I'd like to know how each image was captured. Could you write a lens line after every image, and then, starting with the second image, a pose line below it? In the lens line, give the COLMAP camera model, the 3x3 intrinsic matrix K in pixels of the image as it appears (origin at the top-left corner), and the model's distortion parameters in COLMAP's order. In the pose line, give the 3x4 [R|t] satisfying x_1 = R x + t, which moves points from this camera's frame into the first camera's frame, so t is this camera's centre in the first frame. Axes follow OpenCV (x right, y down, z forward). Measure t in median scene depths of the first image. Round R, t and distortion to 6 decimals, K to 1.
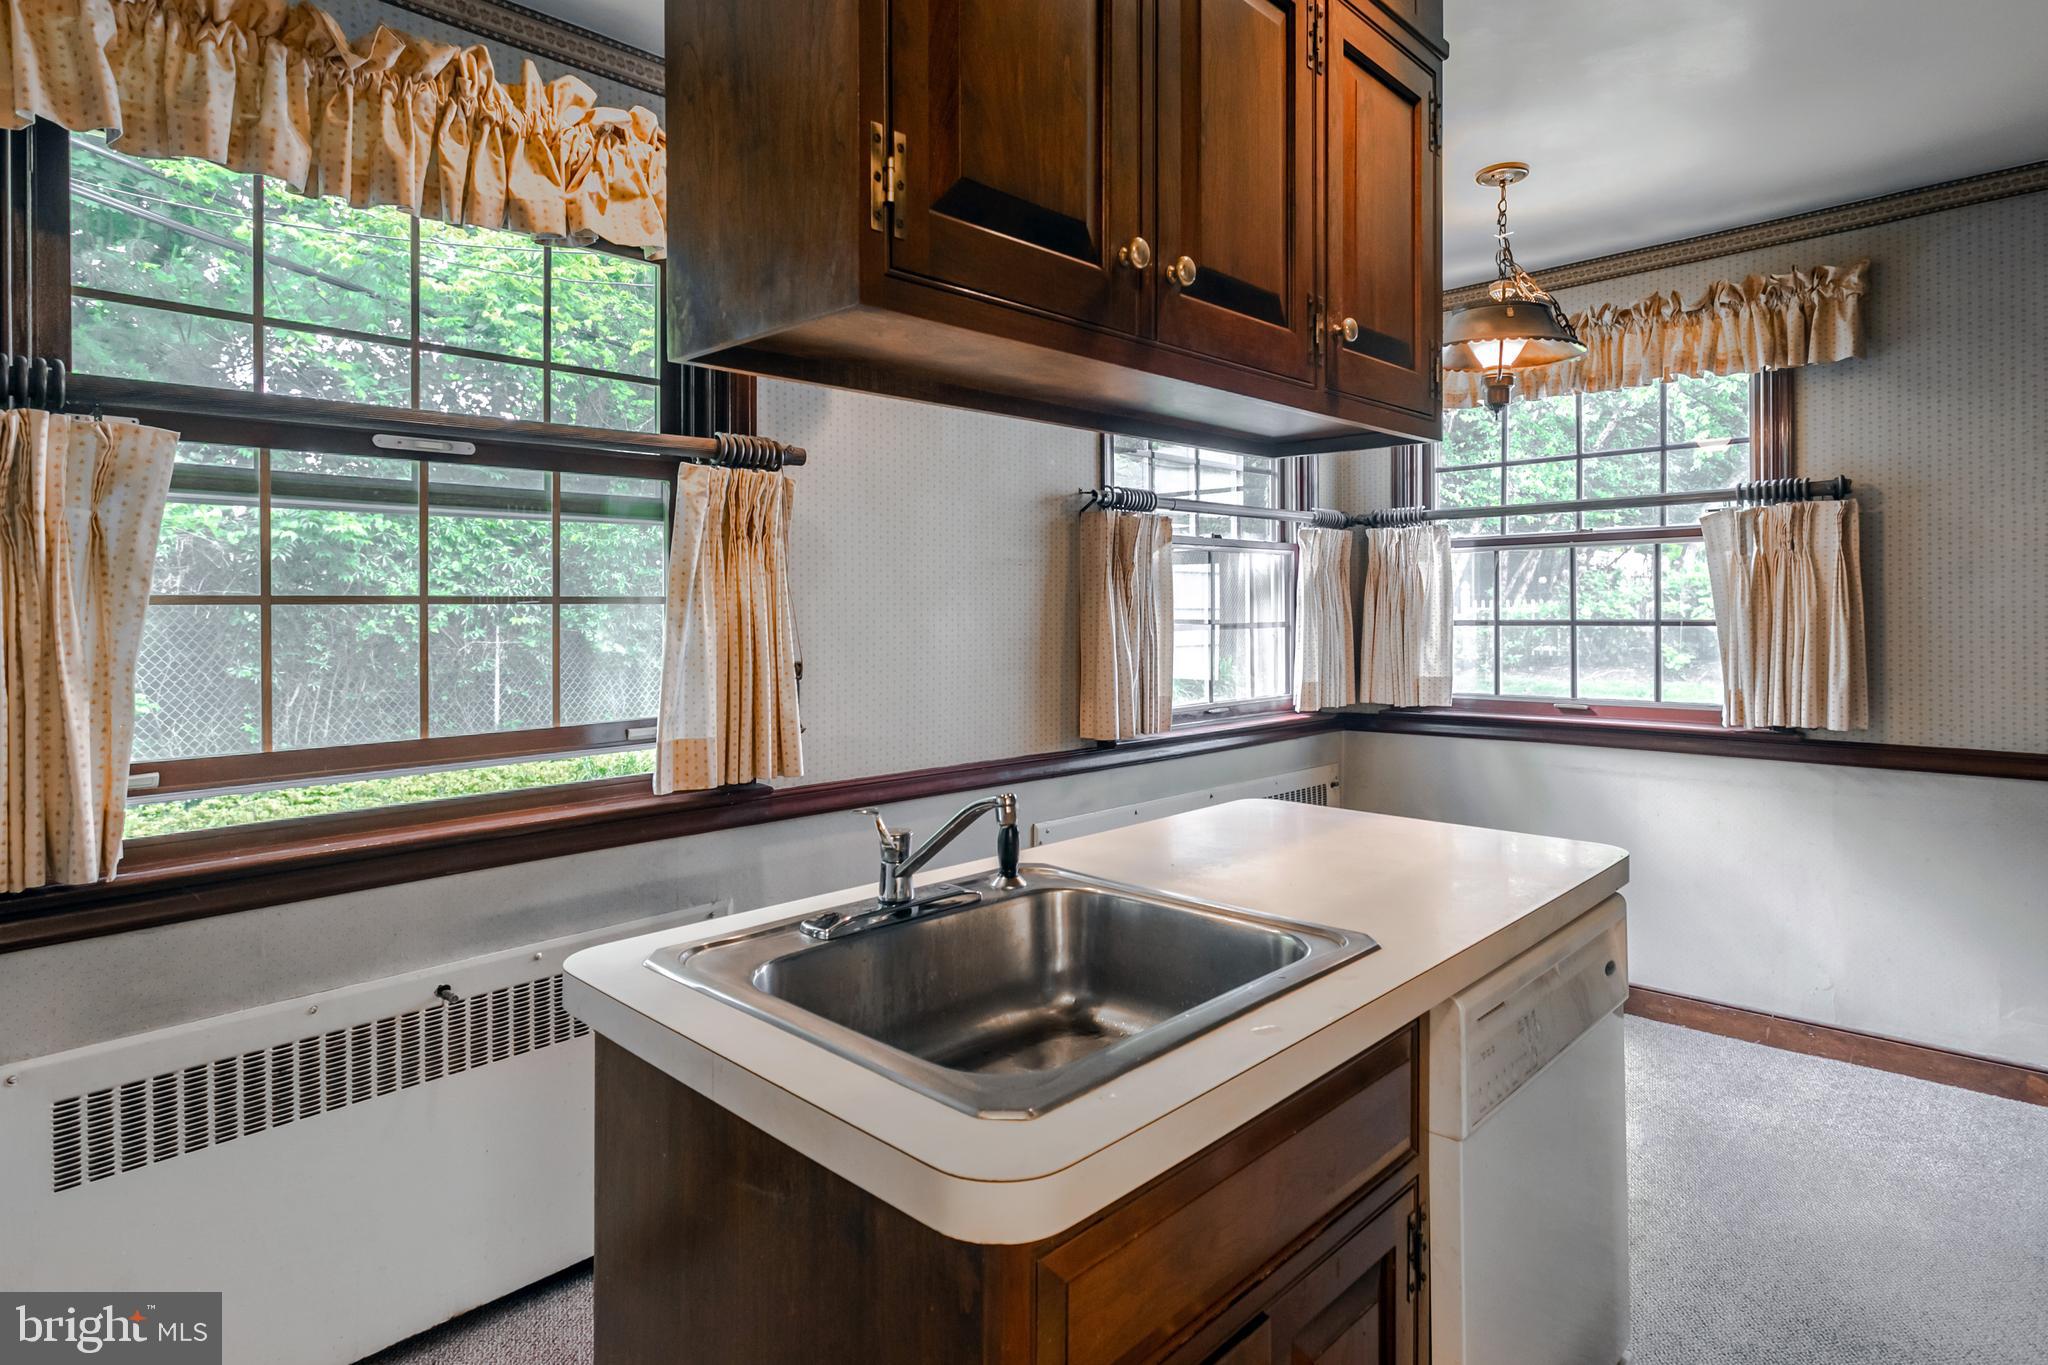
lens RADIAL K [[1091.3, 0, 1023.5], [0, 1091.3, 607.4], [0, 0, 1]] dist [0.000192, 0.000109]
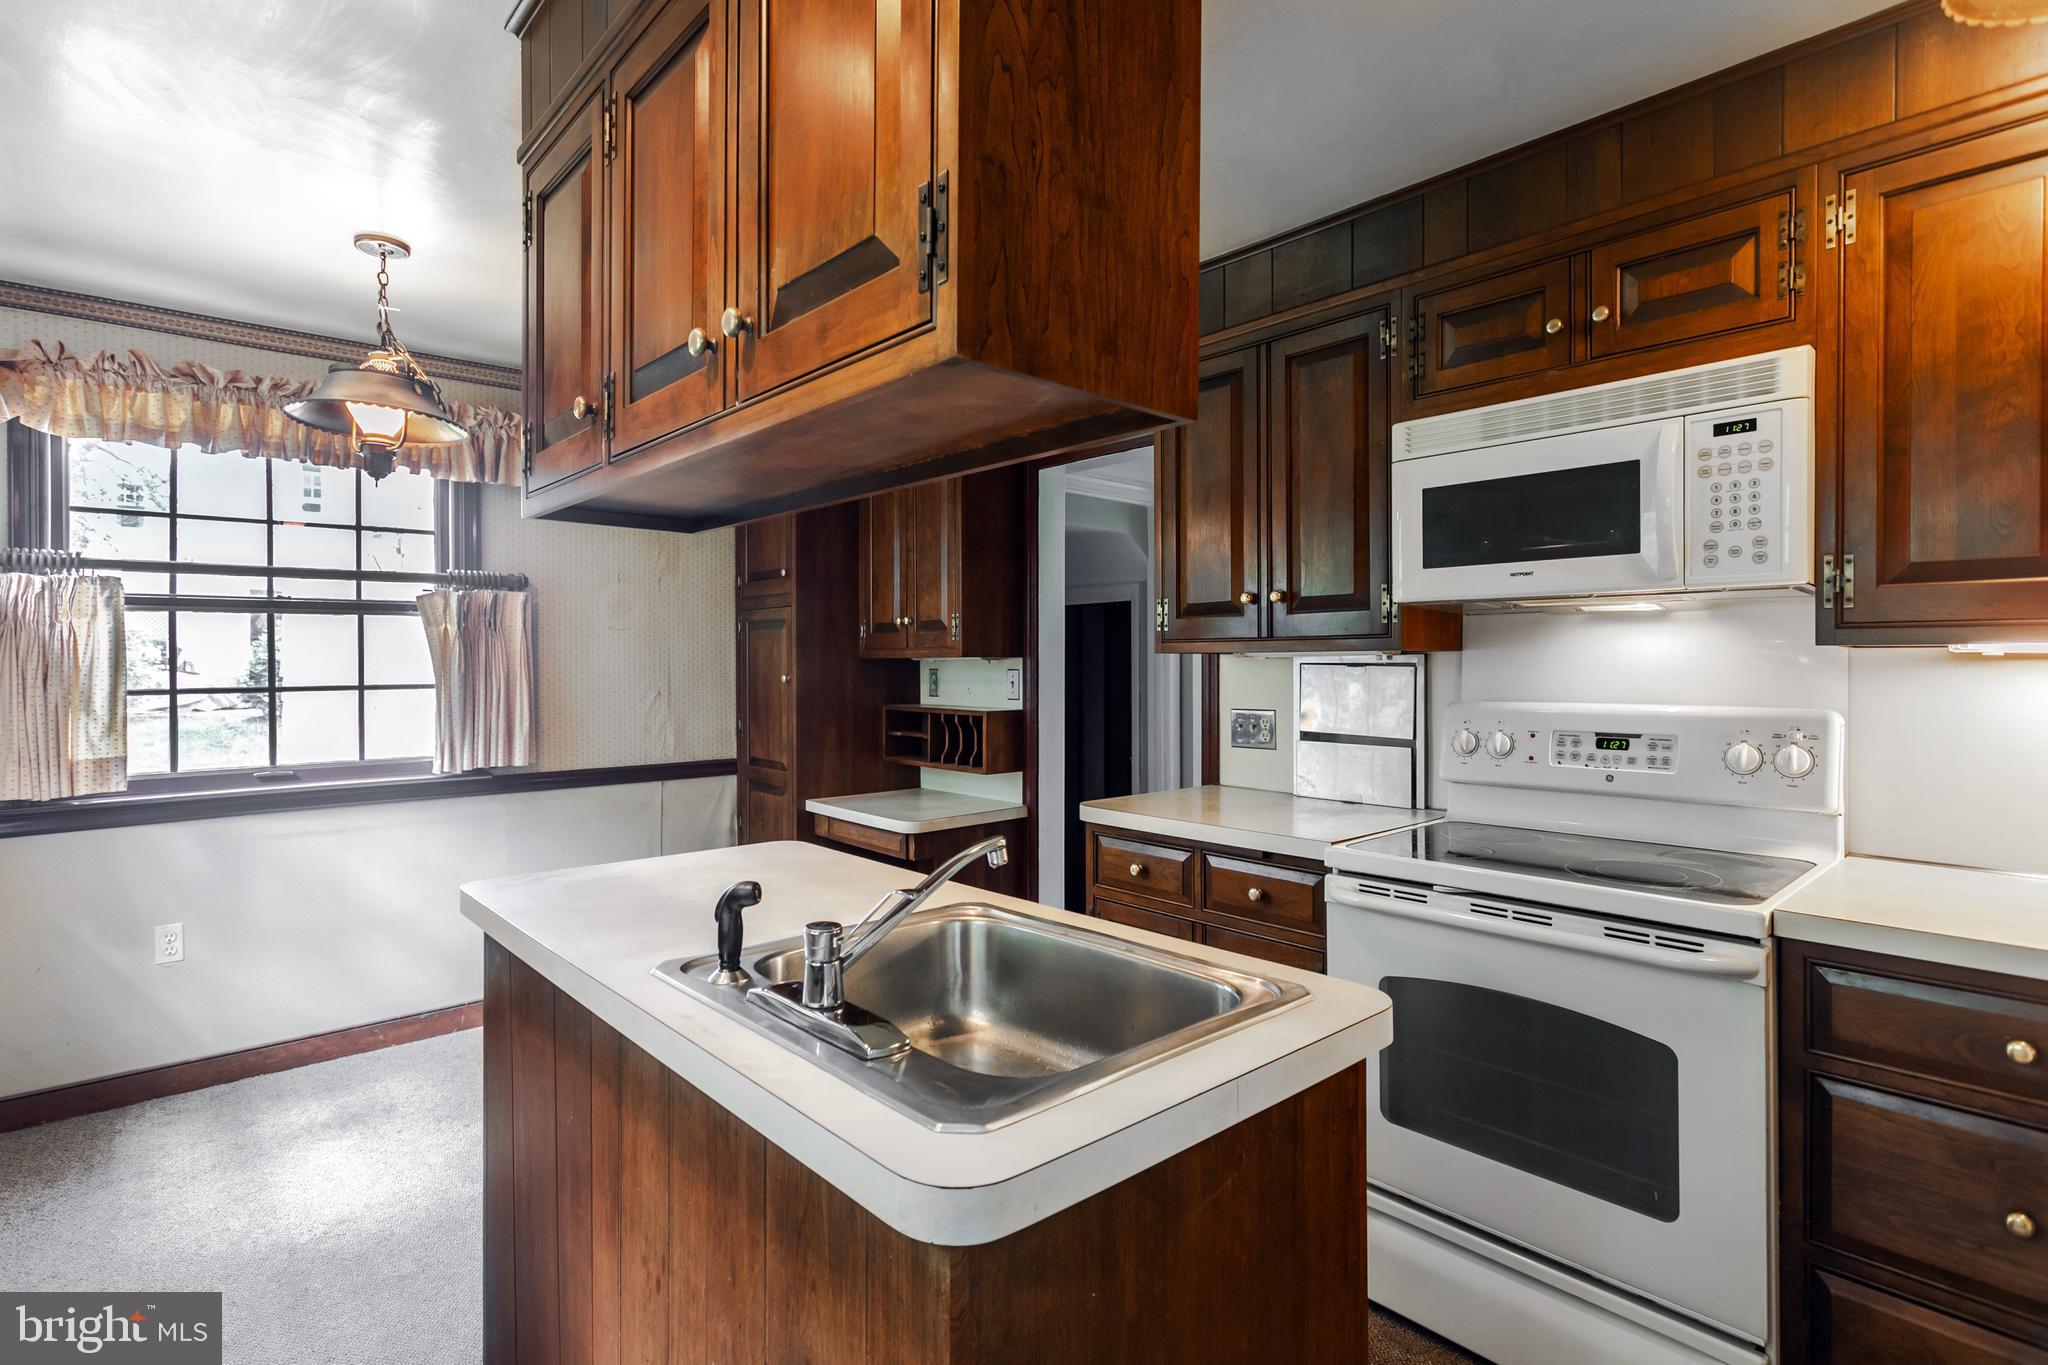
lens RADIAL K [[997.0, 0, 946.9], [0, 997.0, 674.9], [0, 0, 1]] dist [-0.029522, -0.000080]
pose [[0.102754, 0.000806, 0.994706, -0.363797], [0.006278, 0.999979, -0.001459, 0.006772], [-0.994687, 0.006395, 0.102747, 0.341331]]
